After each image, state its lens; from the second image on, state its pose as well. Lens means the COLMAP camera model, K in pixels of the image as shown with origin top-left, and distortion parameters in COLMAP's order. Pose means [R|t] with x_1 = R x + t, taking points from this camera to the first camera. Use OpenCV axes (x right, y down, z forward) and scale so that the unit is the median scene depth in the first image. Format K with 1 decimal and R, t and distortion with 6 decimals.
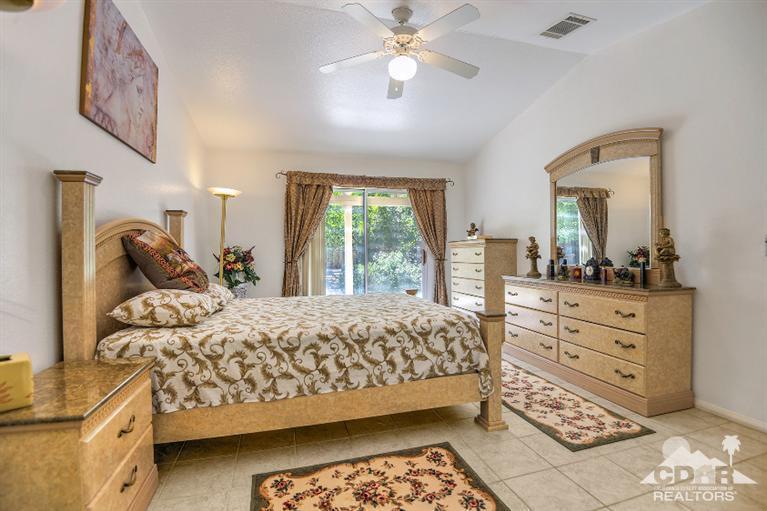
lens RADIAL K [[350.9, 0, 379.0], [0, 350.9, 250.0], [0, 0, 1]] dist [-0.019827, -0.000432]
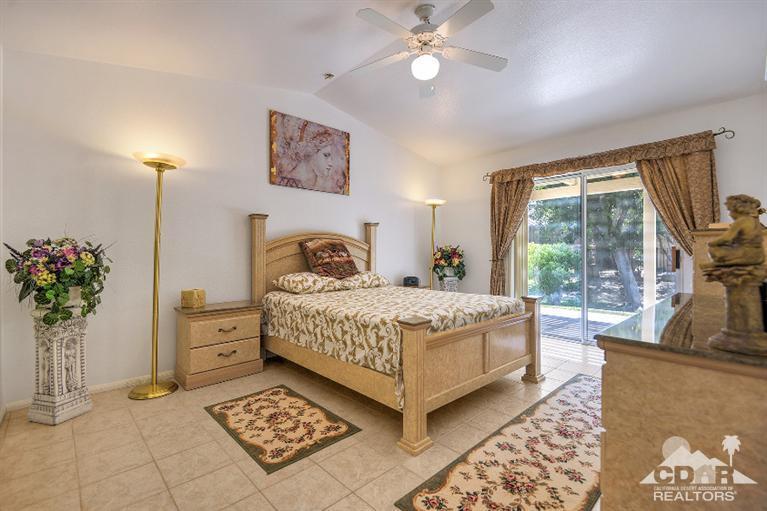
lens RADIAL K [[345.6, 0, 385.2], [0, 345.6, 250.8], [0, 0, 1]] dist [0.015152, -0.000277]
pose [[0.473538, 0.004615, -0.880761, 1.103037], [0.004568, 0.999960, 0.007695, -0.006703], [0.880761, -0.007668, 0.473498, 0.530834]]
